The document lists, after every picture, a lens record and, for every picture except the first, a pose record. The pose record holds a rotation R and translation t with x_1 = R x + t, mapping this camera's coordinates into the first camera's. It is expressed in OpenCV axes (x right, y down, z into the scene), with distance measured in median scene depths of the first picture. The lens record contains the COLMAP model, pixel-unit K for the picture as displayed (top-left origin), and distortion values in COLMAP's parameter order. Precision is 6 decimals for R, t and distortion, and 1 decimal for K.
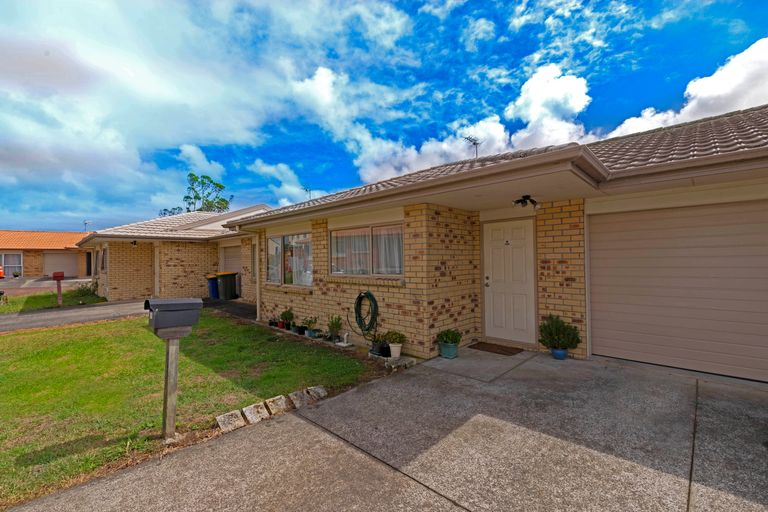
lens RADIAL K [[329.4, 0, 384.8], [0, 329.4, 254.6], [0, 0, 1]] dist [0.000220, 0.000071]
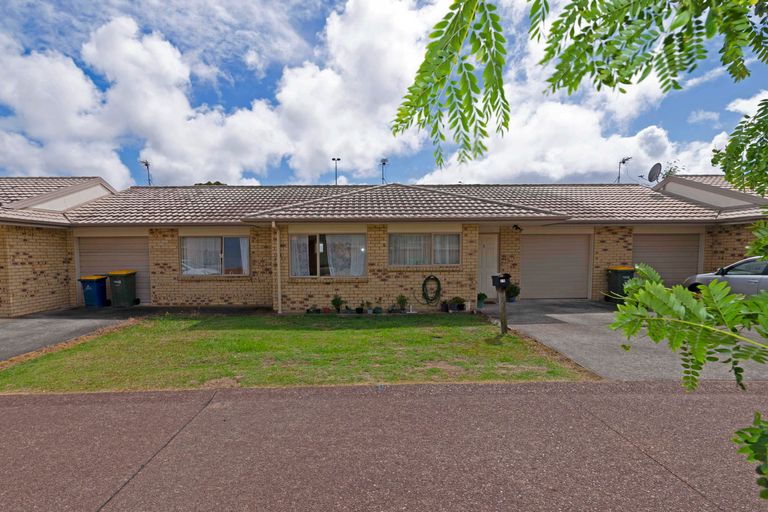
lens RADIAL K [[329.4, 0, 385.5], [0, 329.4, 259.1], [0, 0, 1]] dist [0.000220, 0.000071]
pose [[0.716561, -0.009134, 0.697464, -1.148470], [-0.012146, 0.999599, 0.025569, -0.002116], [-0.697418, -0.026793, 0.716163, 0.036967]]
